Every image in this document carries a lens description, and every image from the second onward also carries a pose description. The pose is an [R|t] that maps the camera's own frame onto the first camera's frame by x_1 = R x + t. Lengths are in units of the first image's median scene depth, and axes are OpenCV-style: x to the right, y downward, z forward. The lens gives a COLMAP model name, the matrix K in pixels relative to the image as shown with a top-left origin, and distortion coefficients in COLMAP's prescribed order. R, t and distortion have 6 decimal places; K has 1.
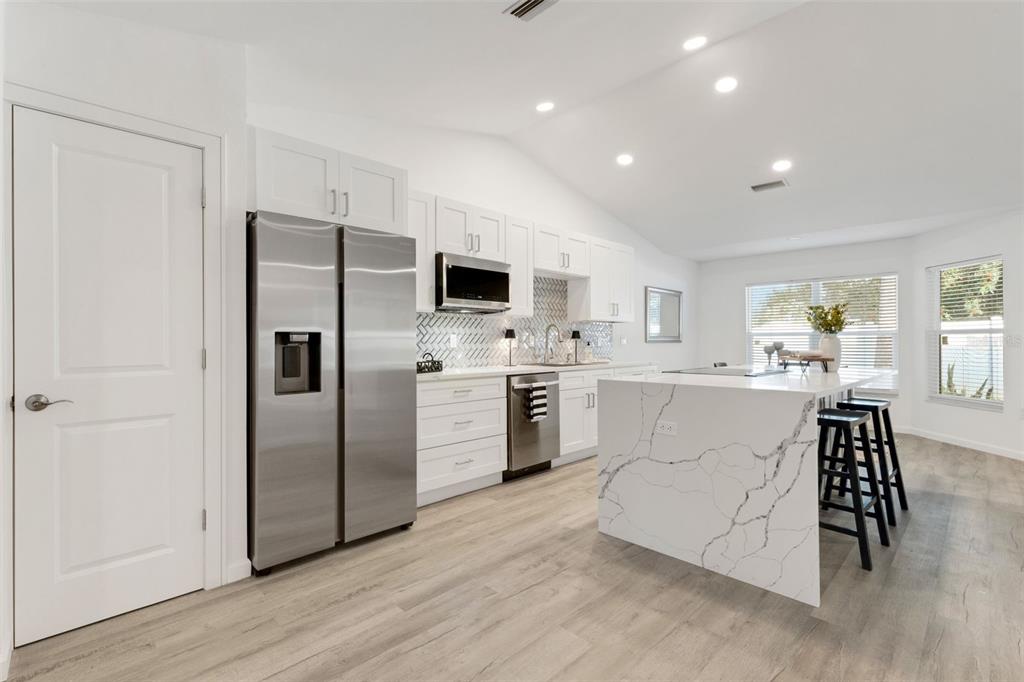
lens RADIAL K [[475.4, 0, 504.8], [0, 475.4, 340.4], [0, 0, 1]] dist [0.008555, 0.000013]
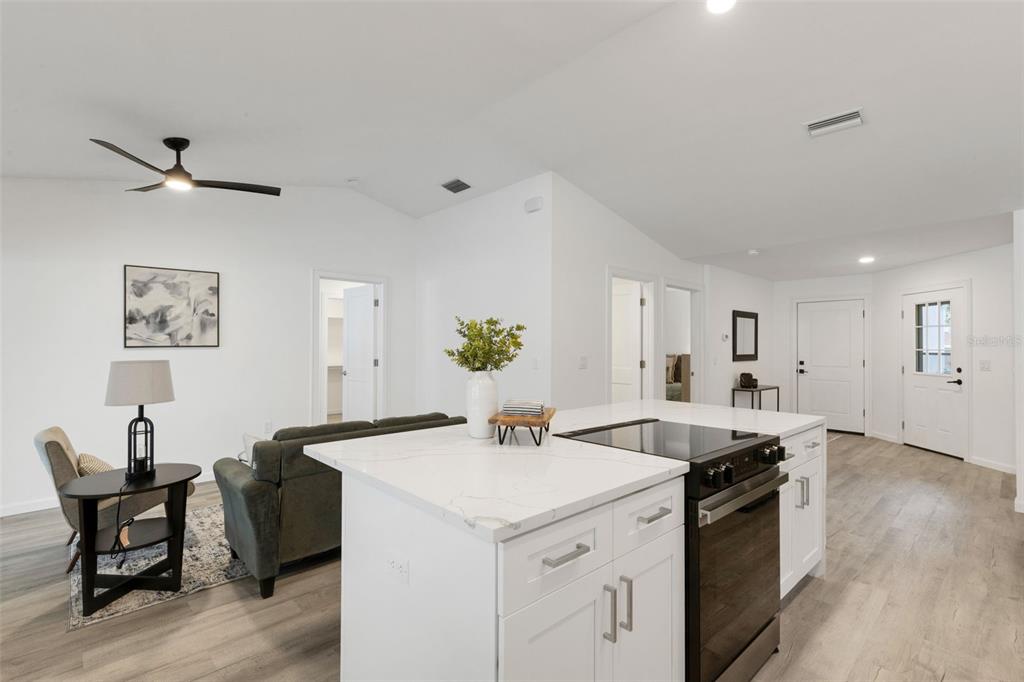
lens RADIAL K [[472.4, 0, 504.1], [0, 472.4, 342.9], [0, 0, 1]] dist [0.003914, 0.000299]
pose [[-0.999358, -0.003352, 0.035665, 0.588292], [-0.003661, 0.999956, -0.008616, -0.040902], [-0.035634, -0.008741, -0.999327, 1.438774]]
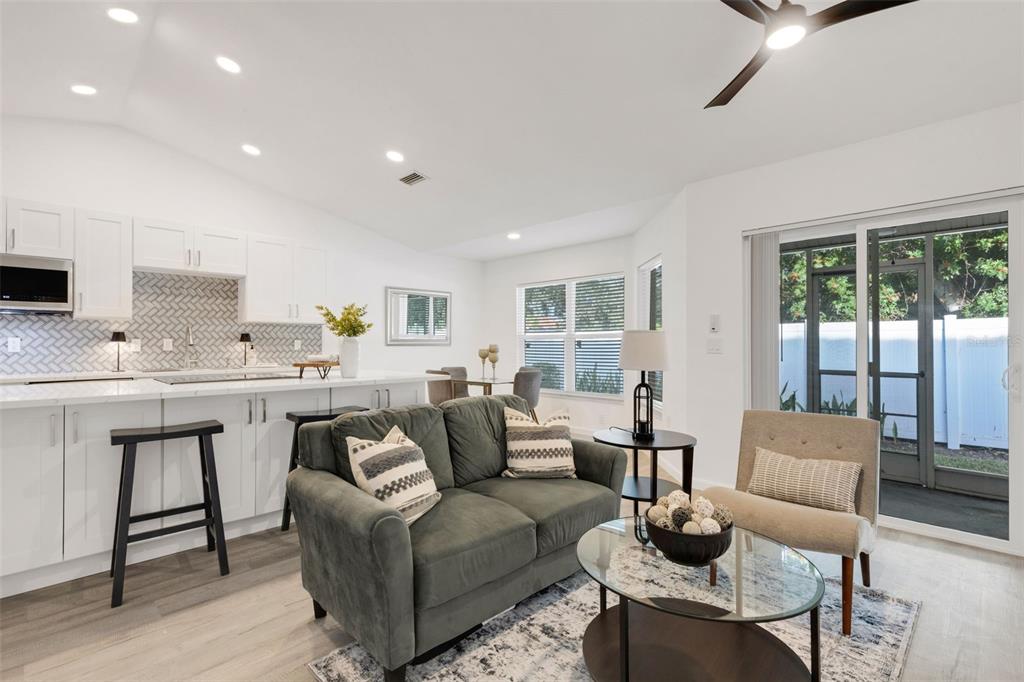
lens RADIAL K [[481.8, 0, 501.3], [0, 481.8, 338.9], [0, 0, 1]] dist [0.002134, 0.000889]
pose [[0.999987, 0.000422, 0.005050, 0.885925], [-0.000387, 0.999976, -0.006950, -0.003598], [-0.005053, 0.006948, 0.999963, 0.066099]]
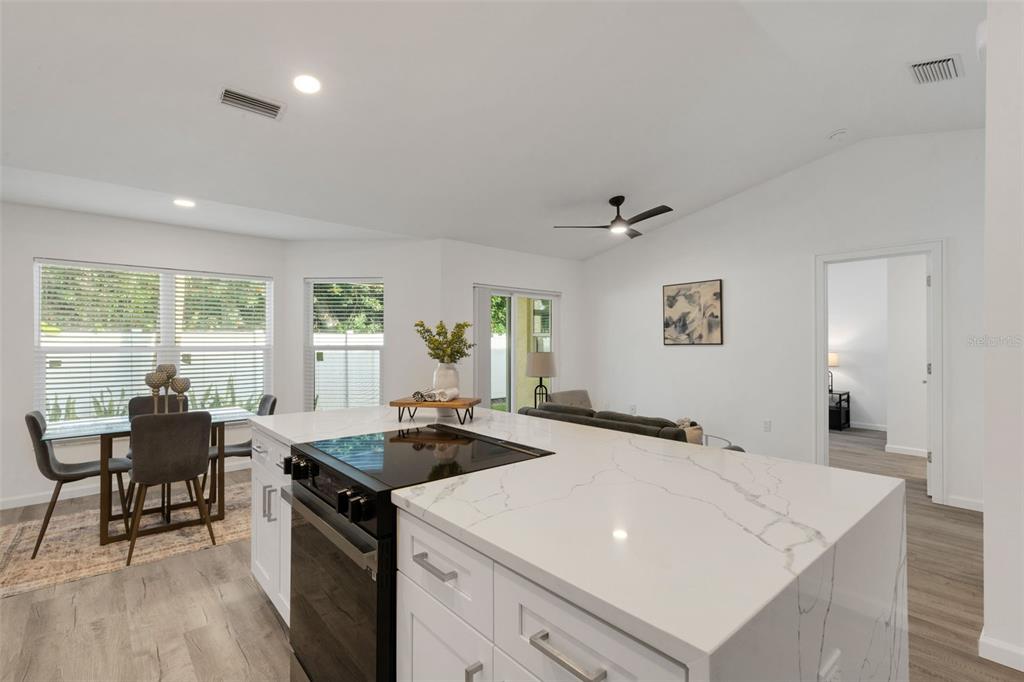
lens RADIAL K [[470.2, 0, 523.9], [0, 470.2, 340.0], [0, 0, 1]] dist [0.004615, 0.000579]
pose [[0.043005, 0.006627, 0.999053, -0.013187], [-0.002470, 0.999976, -0.006526, -0.041239], [-0.999072, -0.002187, 0.043020, 0.788968]]
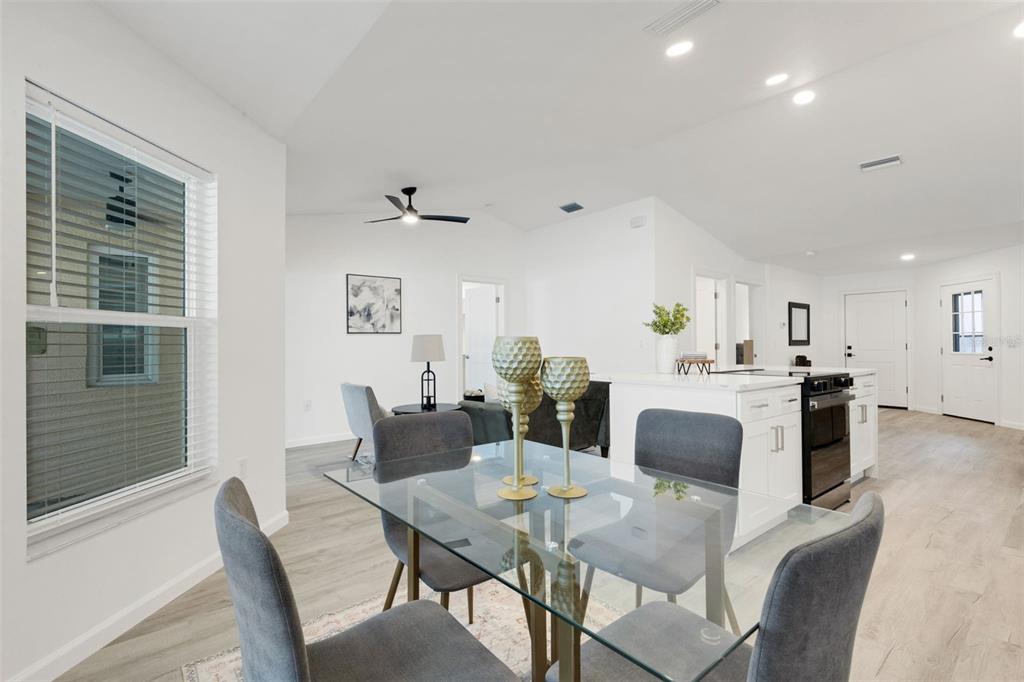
lens RADIAL K [[470.4, 0, 500.5], [0, 470.4, 341.4], [0, 0, 1]] dist [0.002122, 0.000471]
pose [[-0.994976, 0.006009, 0.099937, 0.850281], [0.005132, 0.999946, -0.009025, 0.004192], [-0.099985, -0.008466, -0.994953, 1.825094]]
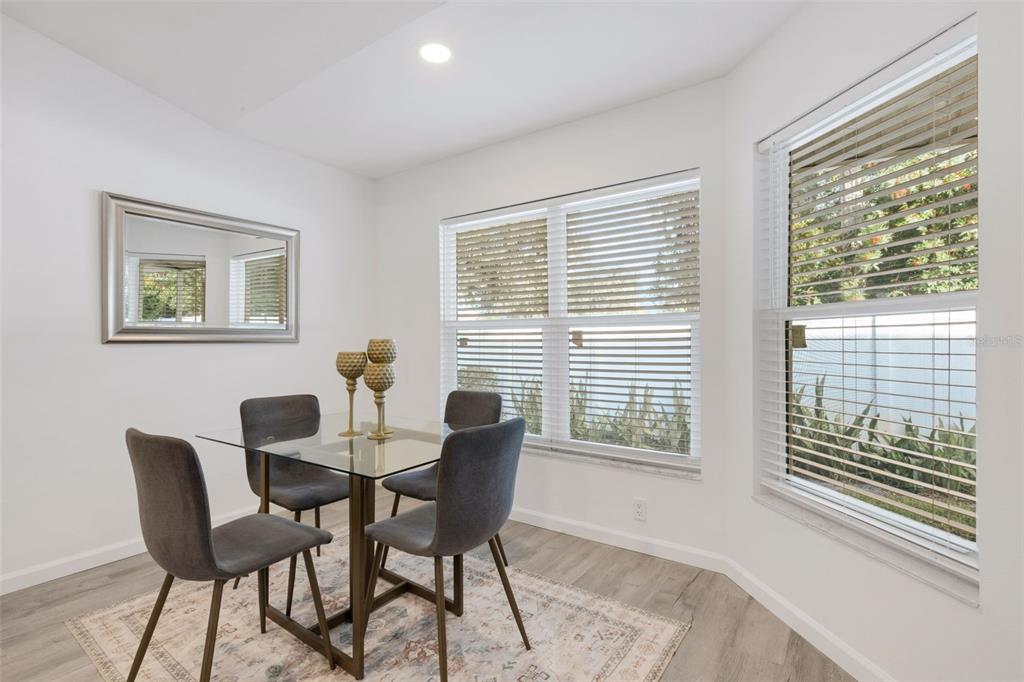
lens RADIAL K [[491.4, 0, 503.6], [0, 491.4, 341.1], [0, 0, 1]] dist [0.030938, 0.000026]
pose [[0.984419, -0.000295, 0.175836, 0.906678], [-0.000296, 0.999994, 0.003339, 0.003217], [-0.175836, -0.003340, 0.984414, 0.957338]]
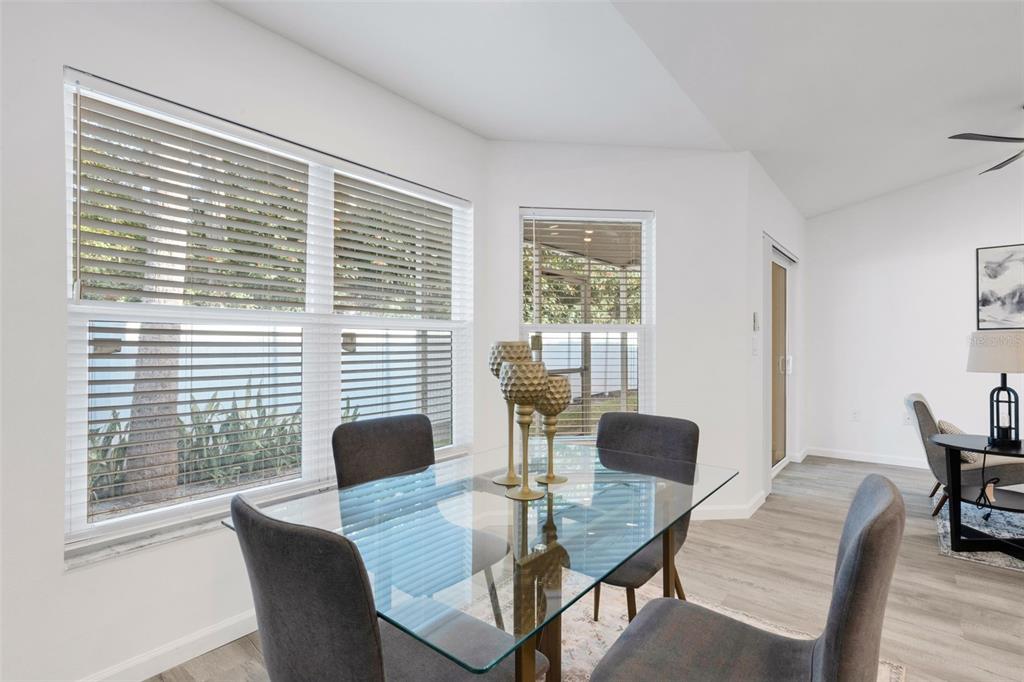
lens RADIAL K [[478.8, 0, 522.2], [0, 478.8, 341.7], [0, 0, 1]] dist [0.004213, 0.000541]
pose [[-0.116588, 0.006841, 0.993157, 0.516046], [-0.006317, 0.999951, -0.007630, 0.004272], [-0.993160, -0.007163, -0.116539, 1.557897]]
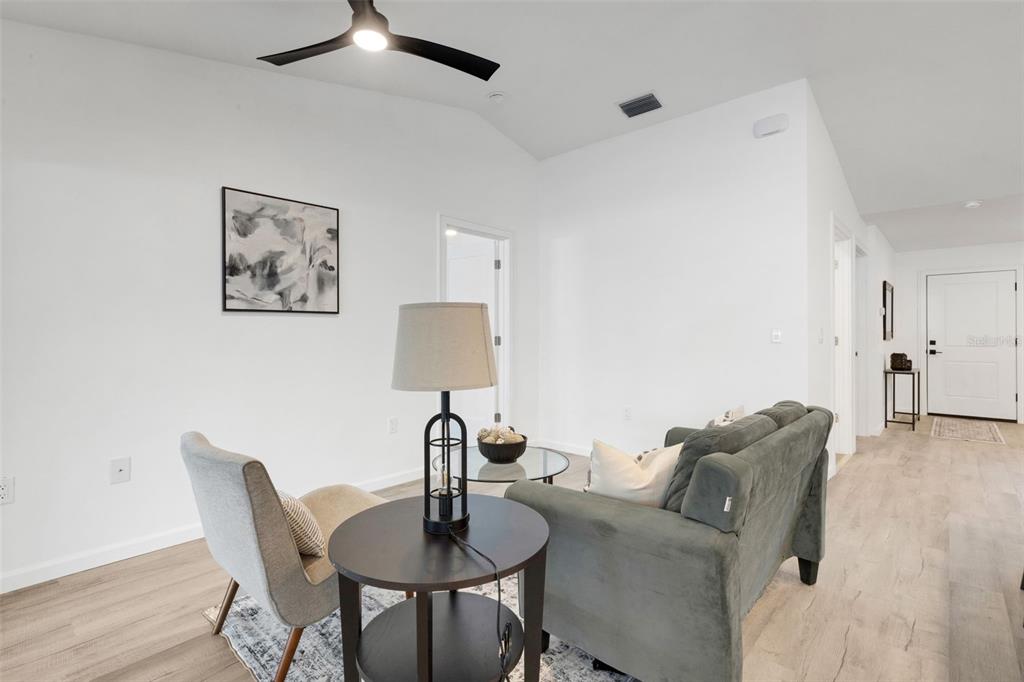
lens RADIAL K [[481.8, 0, 501.3], [0, 481.8, 338.9], [0, 0, 1]] dist [0.002134, 0.000889]
pose [[-0.999291, 0.001967, -0.037588, 1.085598], [0.001994, 0.999998, -0.000676, 0.006489], [0.037586, -0.000750, -0.999293, 1.146805]]
